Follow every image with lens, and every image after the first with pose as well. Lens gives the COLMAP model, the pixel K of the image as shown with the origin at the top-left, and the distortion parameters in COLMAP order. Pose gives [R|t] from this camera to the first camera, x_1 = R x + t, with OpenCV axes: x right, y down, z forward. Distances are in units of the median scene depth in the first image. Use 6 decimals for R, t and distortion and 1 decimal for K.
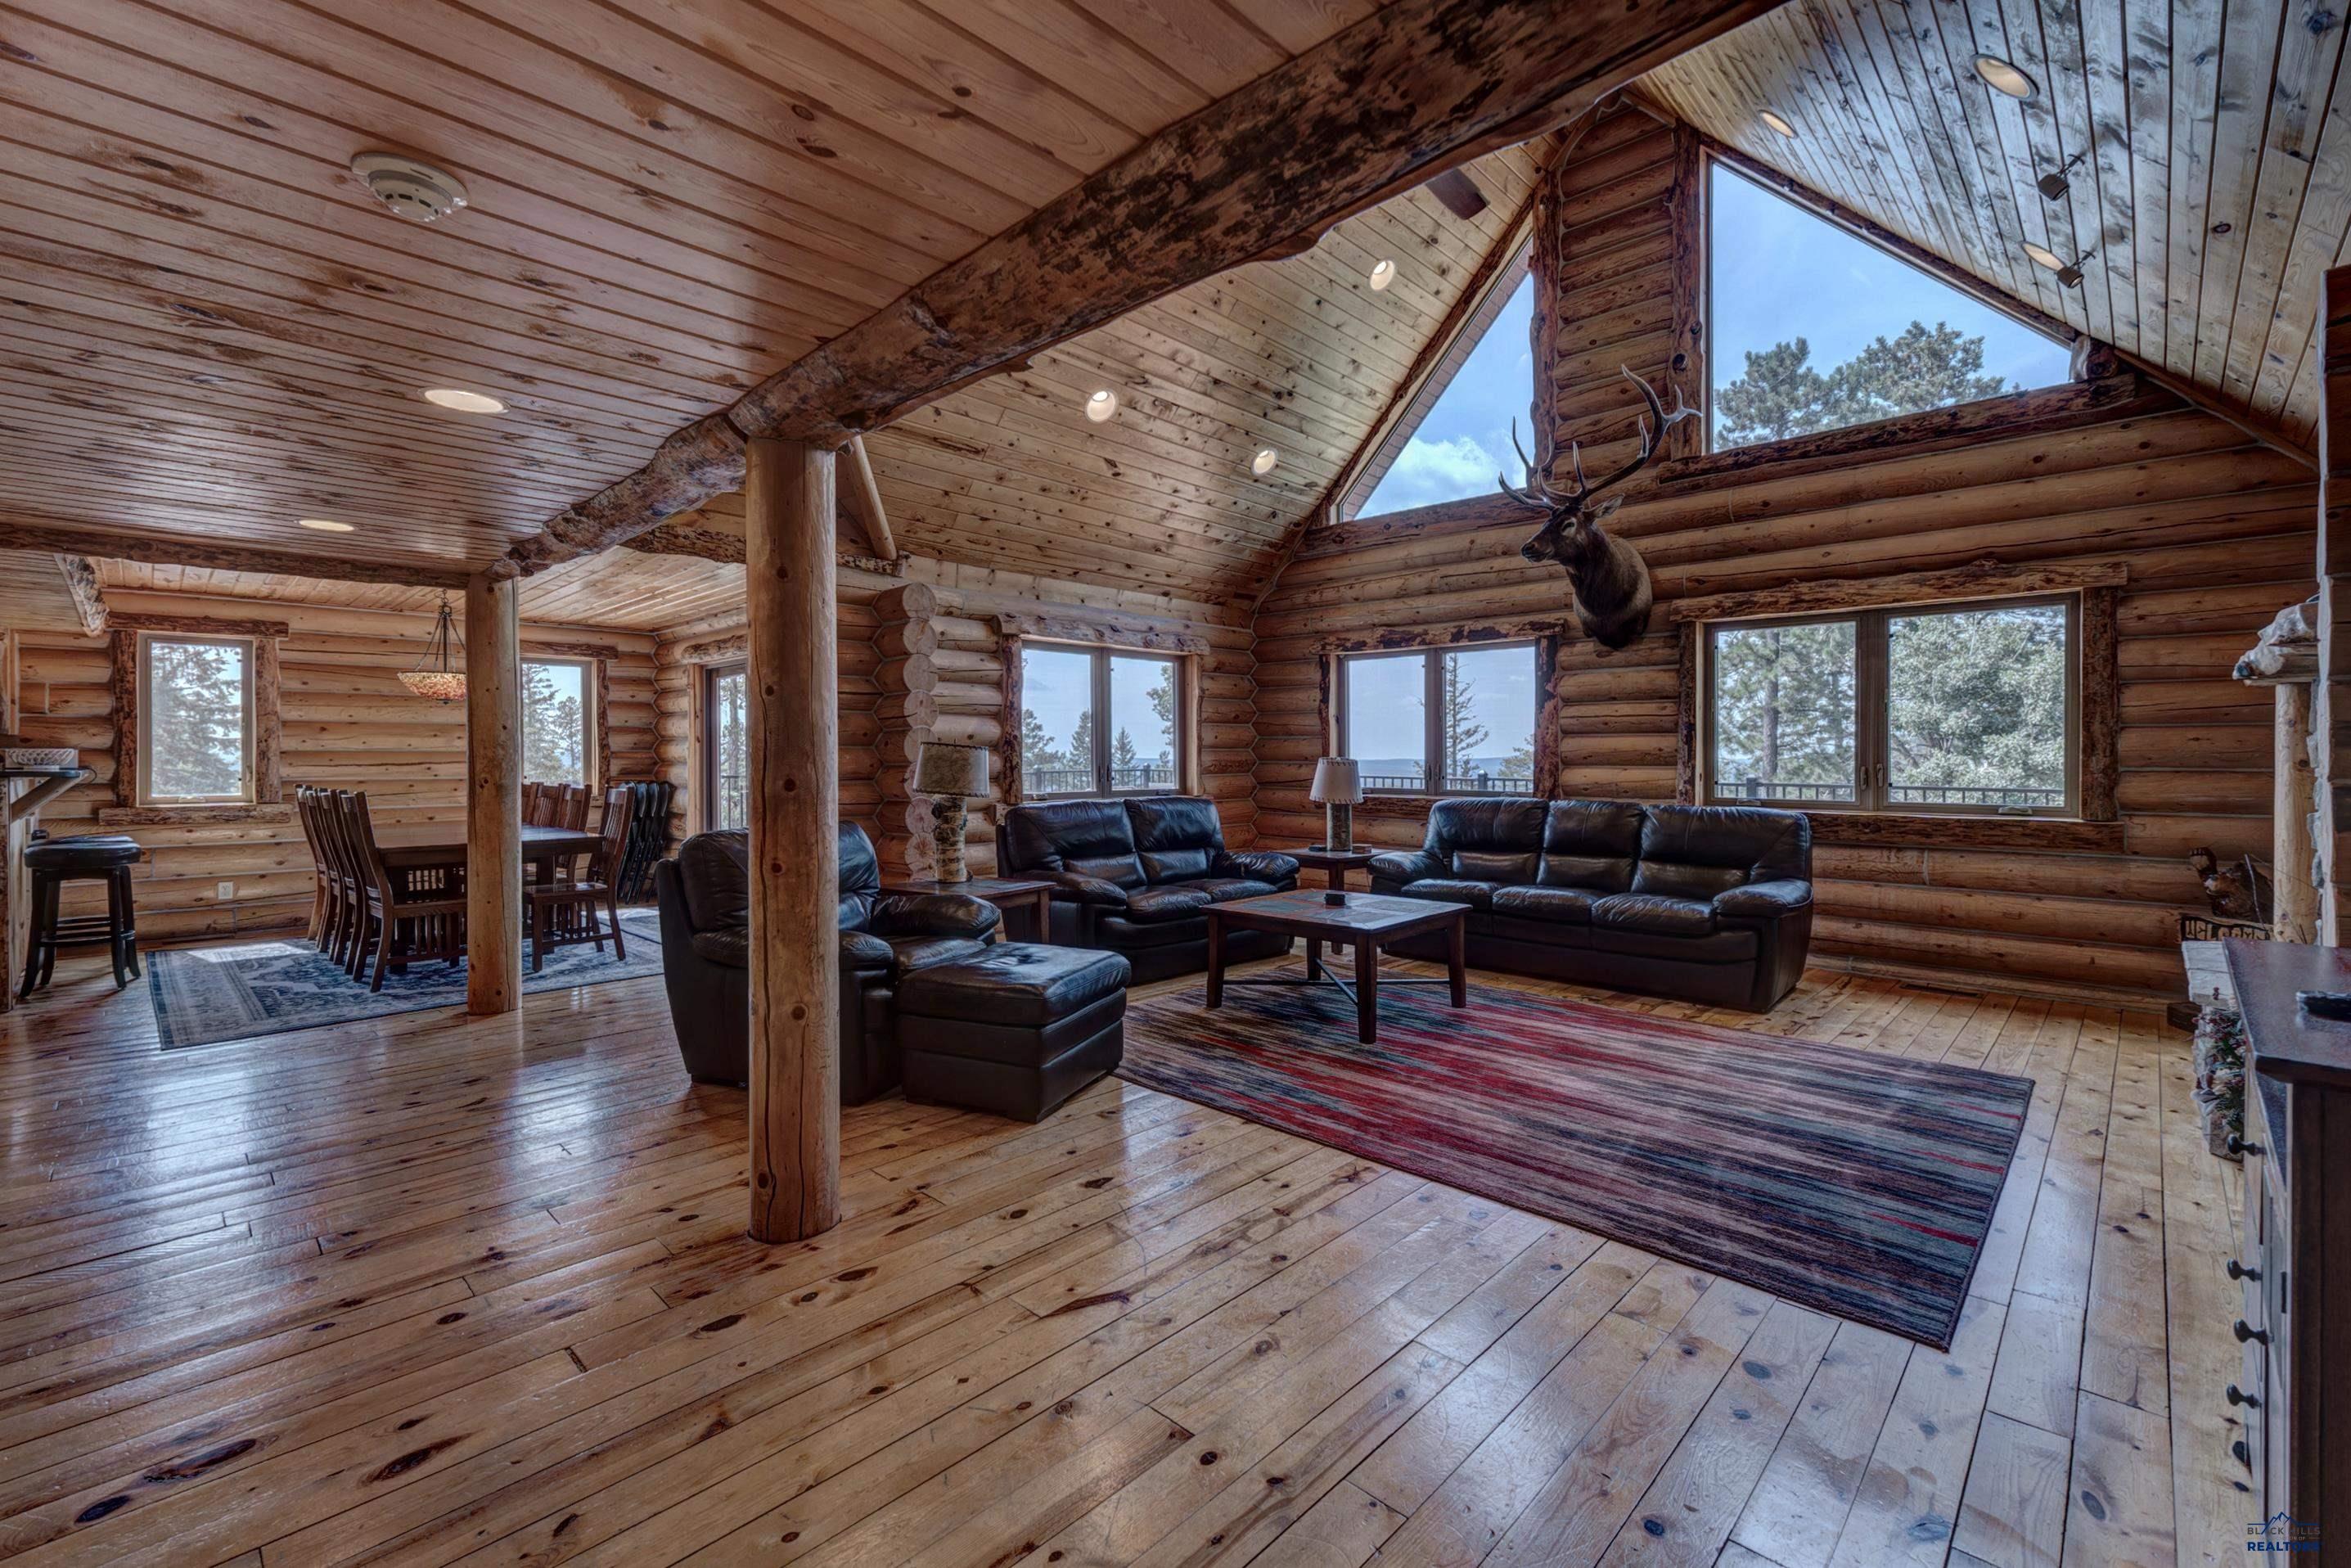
lens RADIAL K [[993.4, 0, 1177.5], [0, 993.4, 760.7], [0, 0, 1]] dist [0.005737, 0.000522]
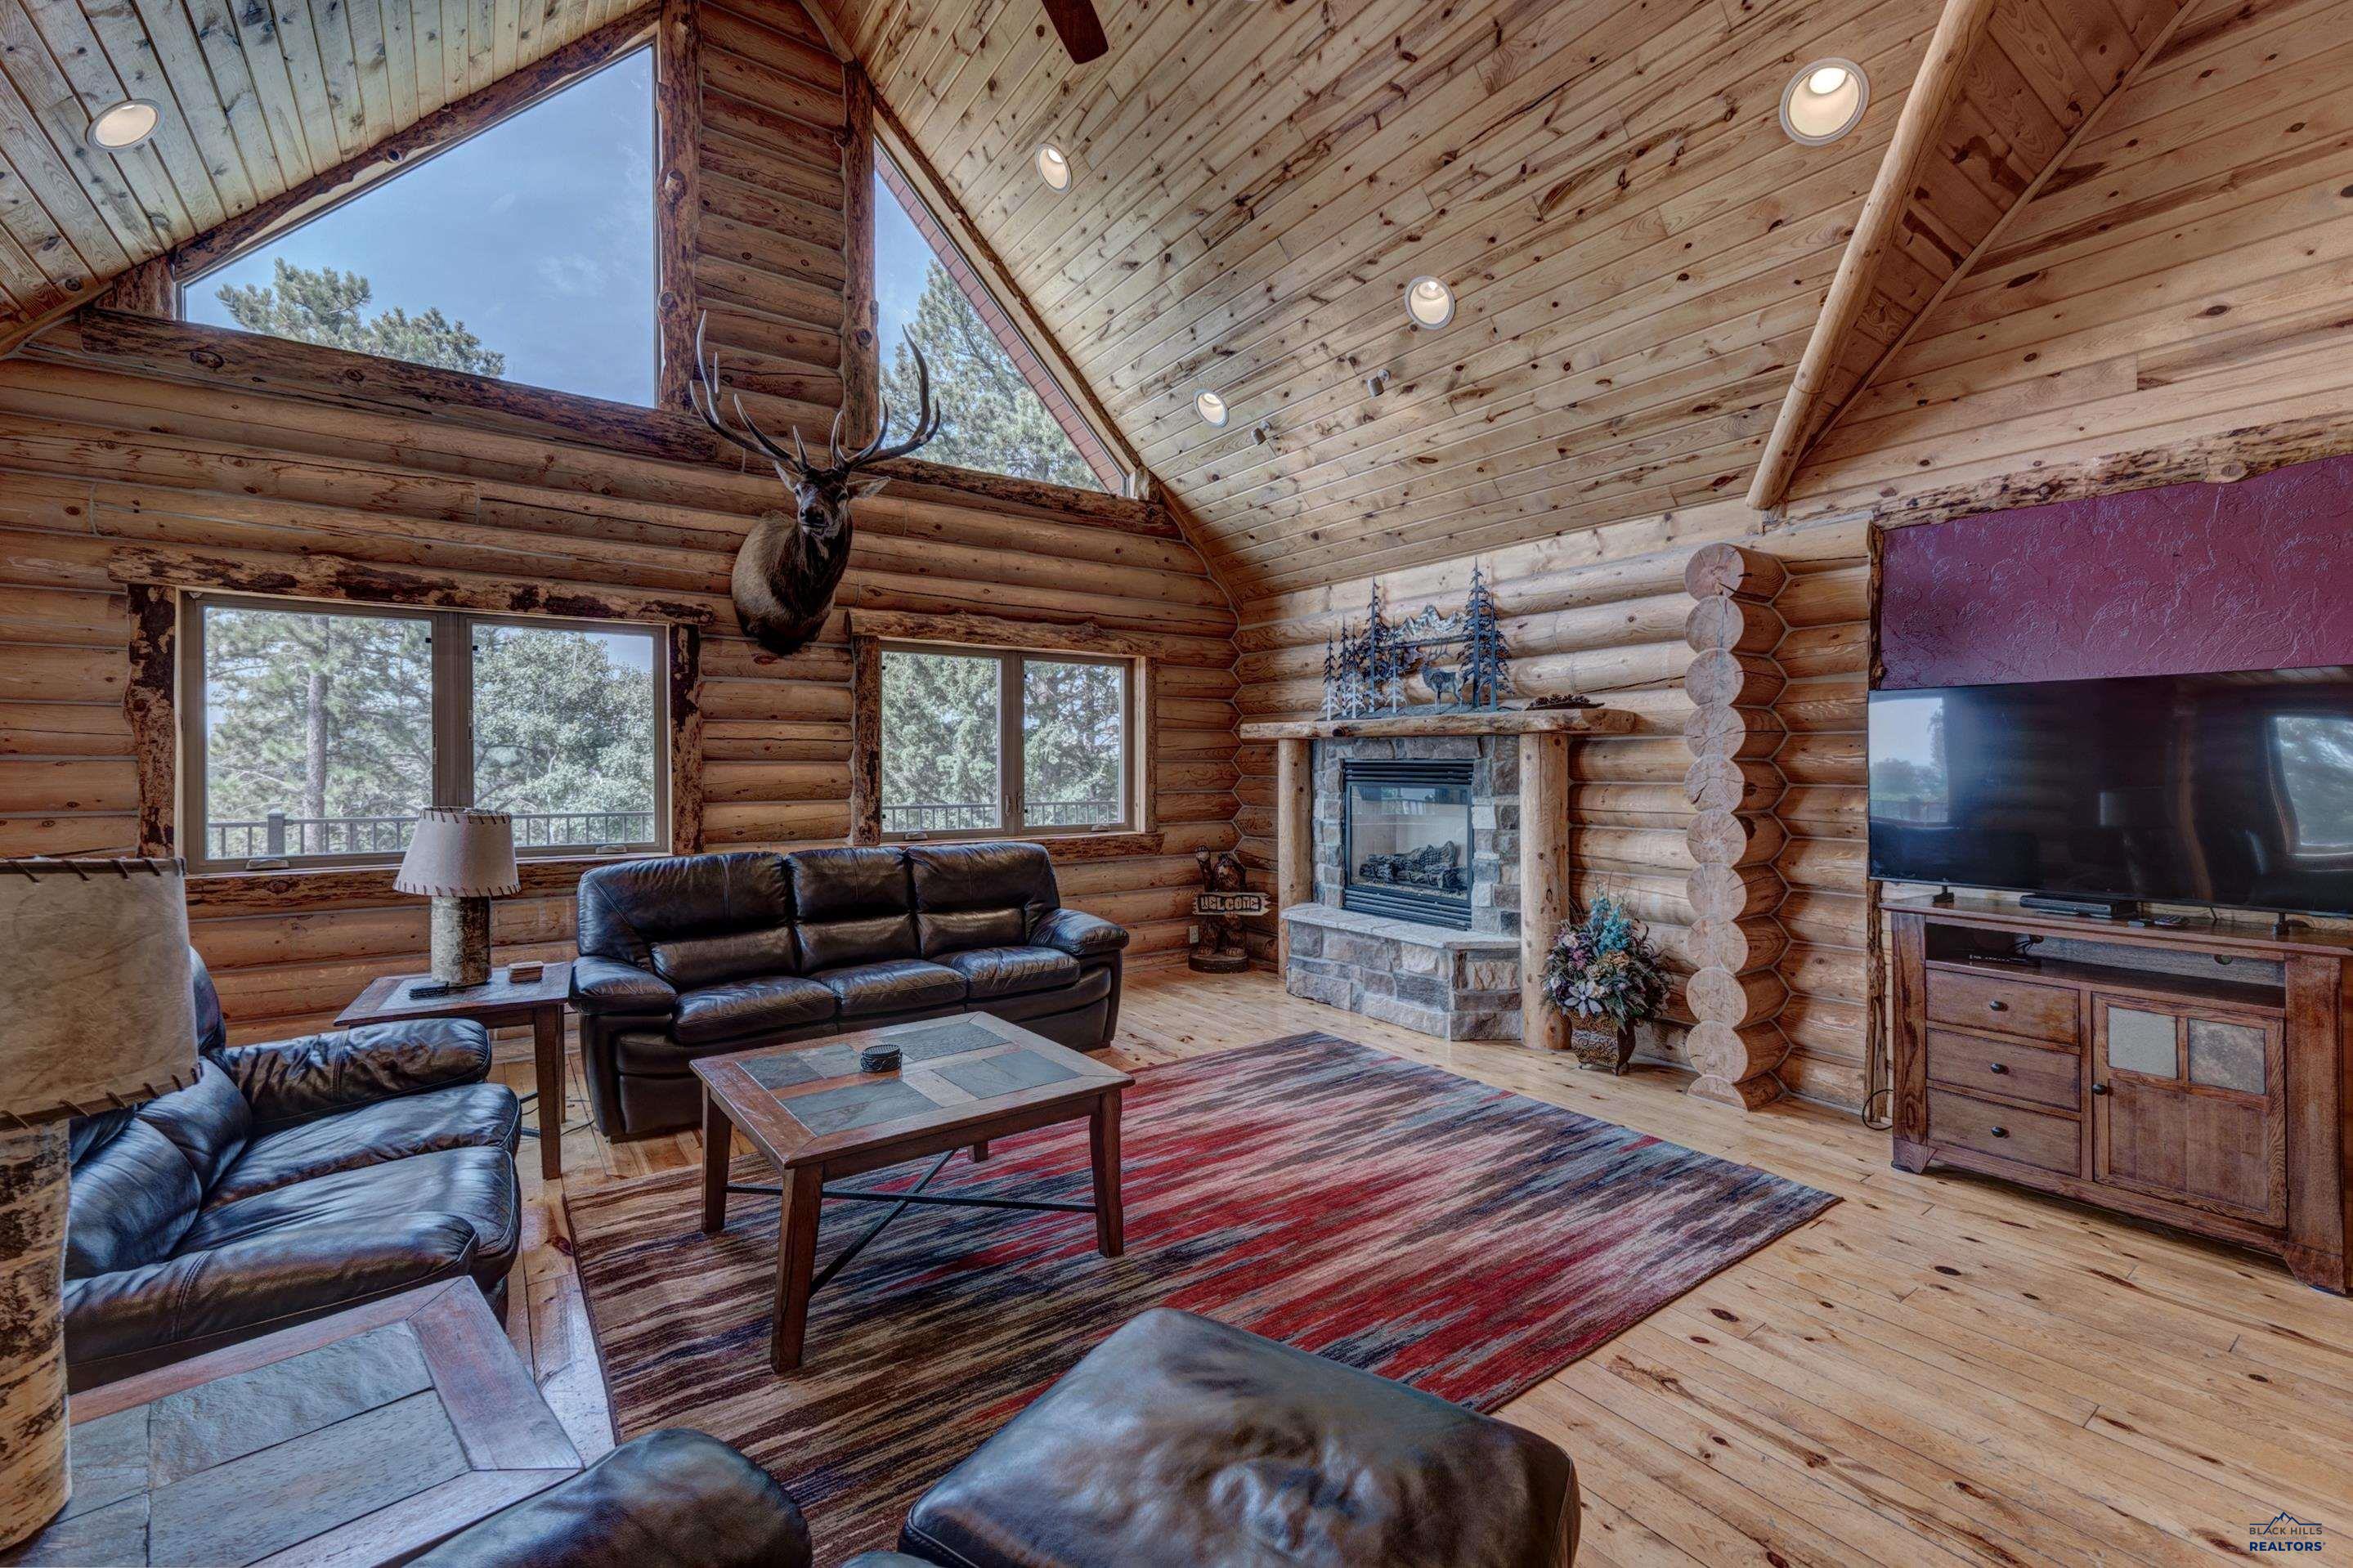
lens RADIAL K [[994.2, 0, 1178.5], [0, 994.2, 760.7], [0, 0, 1]] dist [0.005737, 0.000522]
pose [[0.185170, -0.001129, 0.982706, -0.302426], [0.003472, 0.999994, 0.000495, -0.028461], [-0.982700, 0.003321, 0.185172, 0.564033]]
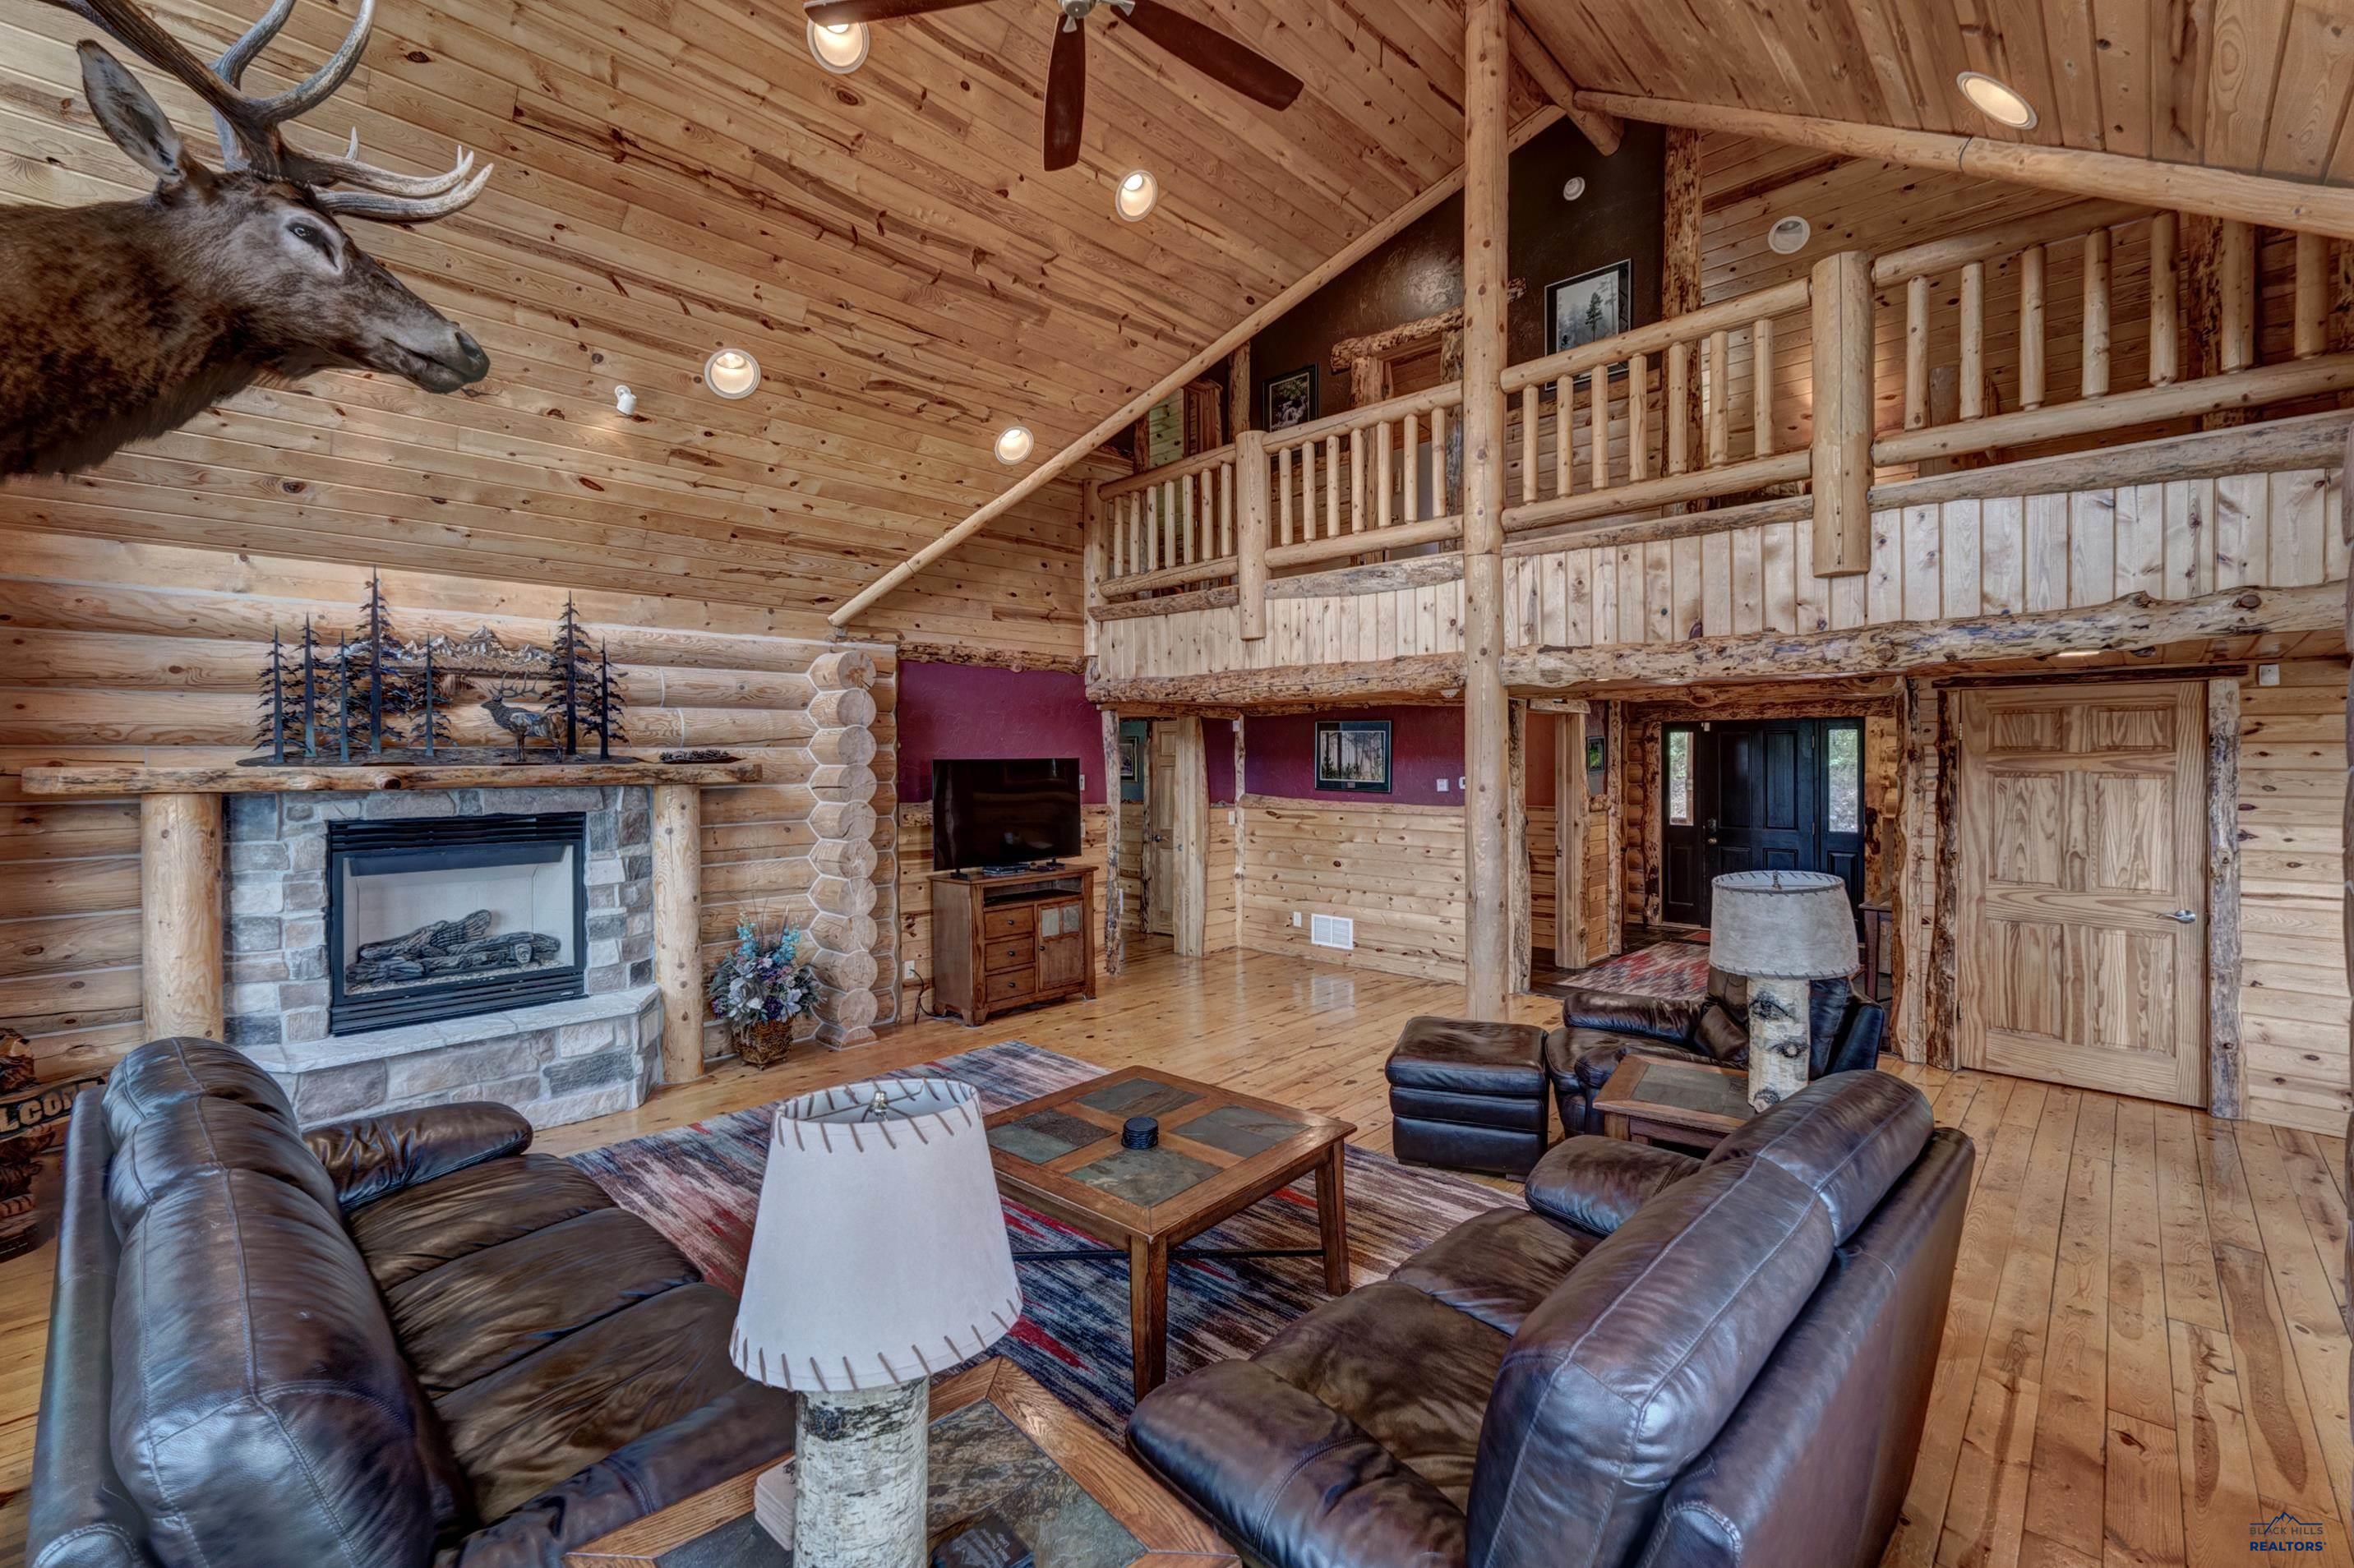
lens RADIAL K [[992.7, 0, 1172.0], [0, 992.7, 746.8], [0, 0, 1]] dist [0.001834, 0.000142]
pose [[-0.999995, 0.000883, -0.003053, 0.109205], [0.000902, 0.999981, -0.006144, -0.073720], [0.003047, -0.006147, -0.999976, 1.256381]]
